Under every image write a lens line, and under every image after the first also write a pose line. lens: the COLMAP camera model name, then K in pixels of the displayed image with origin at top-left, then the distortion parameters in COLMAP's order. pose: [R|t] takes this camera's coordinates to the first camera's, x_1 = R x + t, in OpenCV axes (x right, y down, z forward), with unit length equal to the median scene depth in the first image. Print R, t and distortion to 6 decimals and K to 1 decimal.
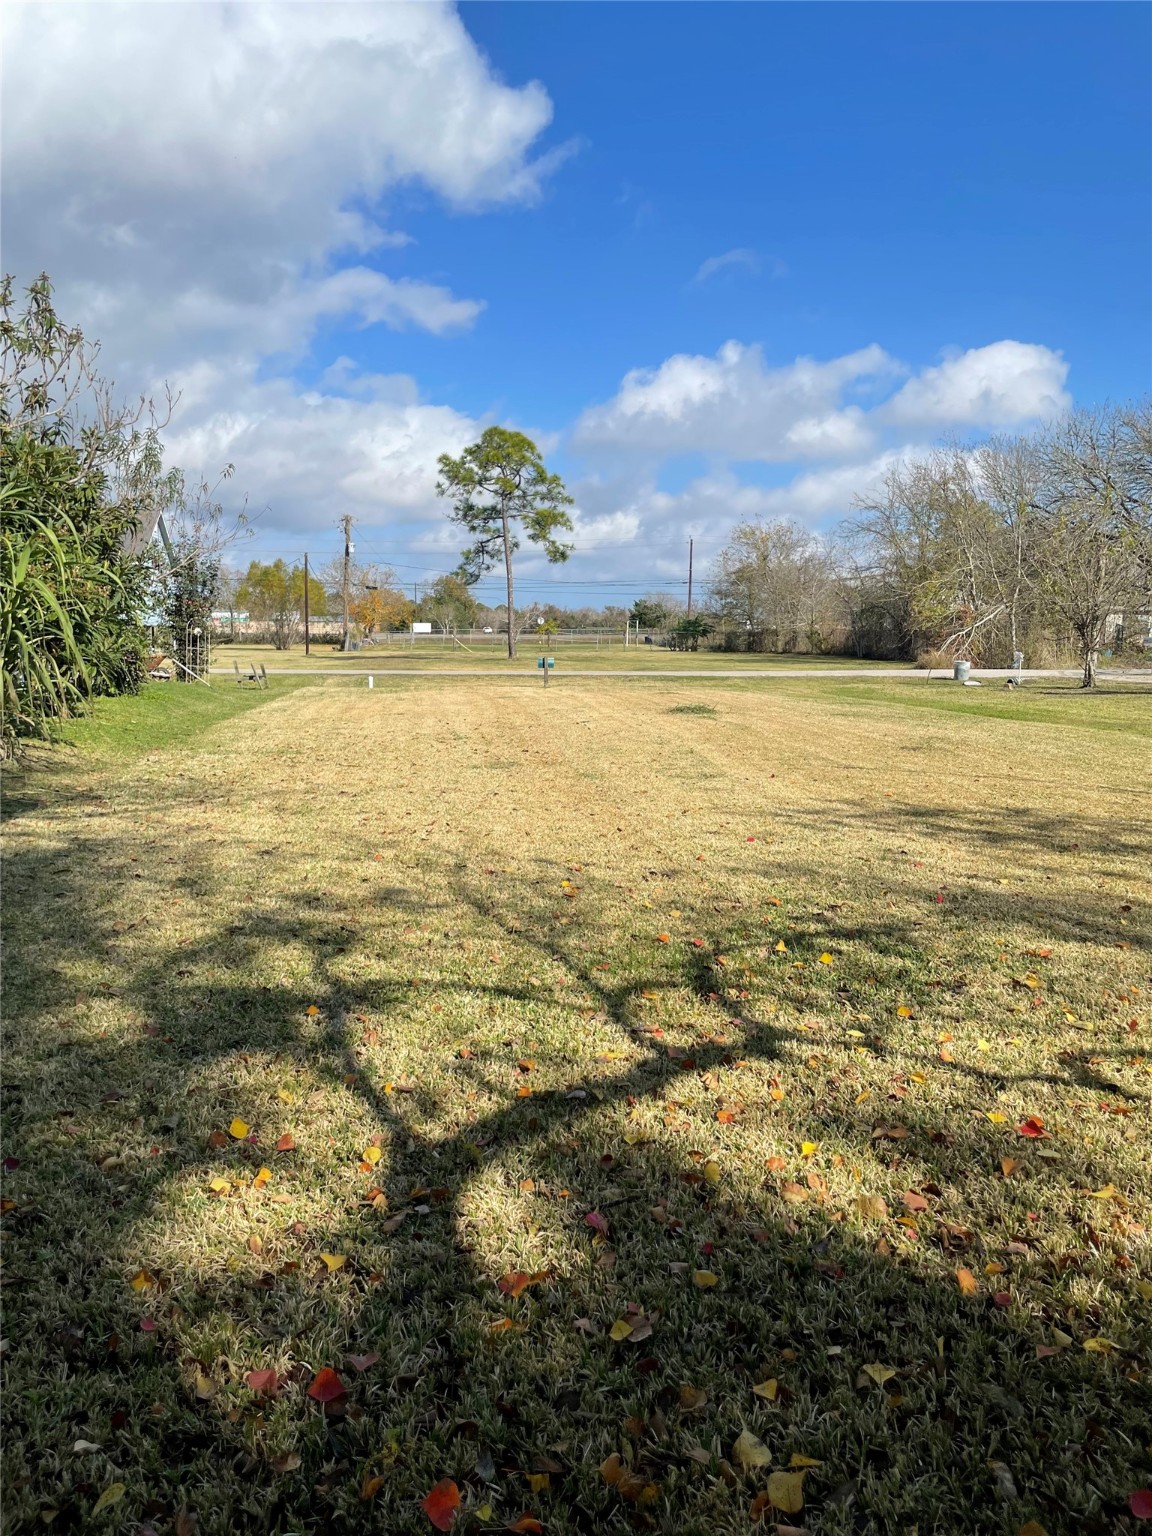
lens RADIAL K [[1259.3, 0, 580.0], [0, 1259.3, 763.5], [0, 0, 1]] dist [0.080487, -0.141079]
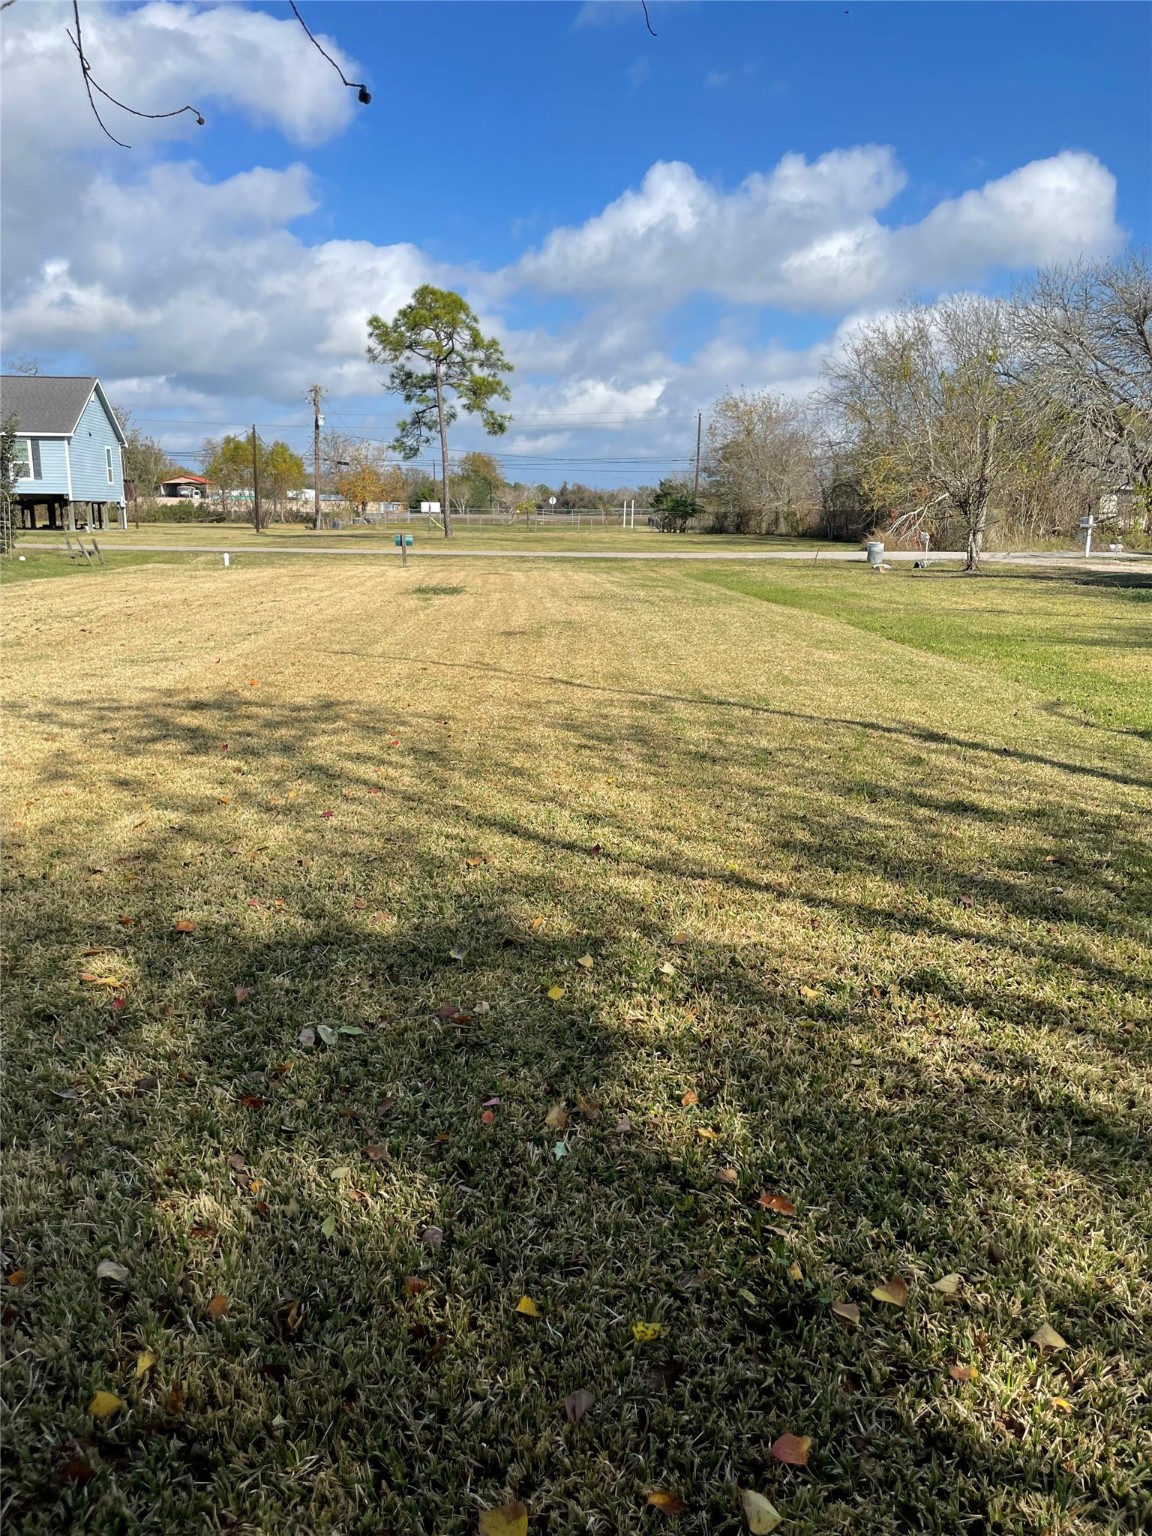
lens RADIAL K [[1259.3, 0, 603.4], [0, 1259.3, 797.7], [0, 0, 1]] dist [0.080487, -0.141079]
pose [[0.999239, 0.012941, -0.036808, 0.100703], [-0.008585, 0.993197, 0.116131, 0.000164], [0.038061, -0.115727, 0.992552, 0.025563]]
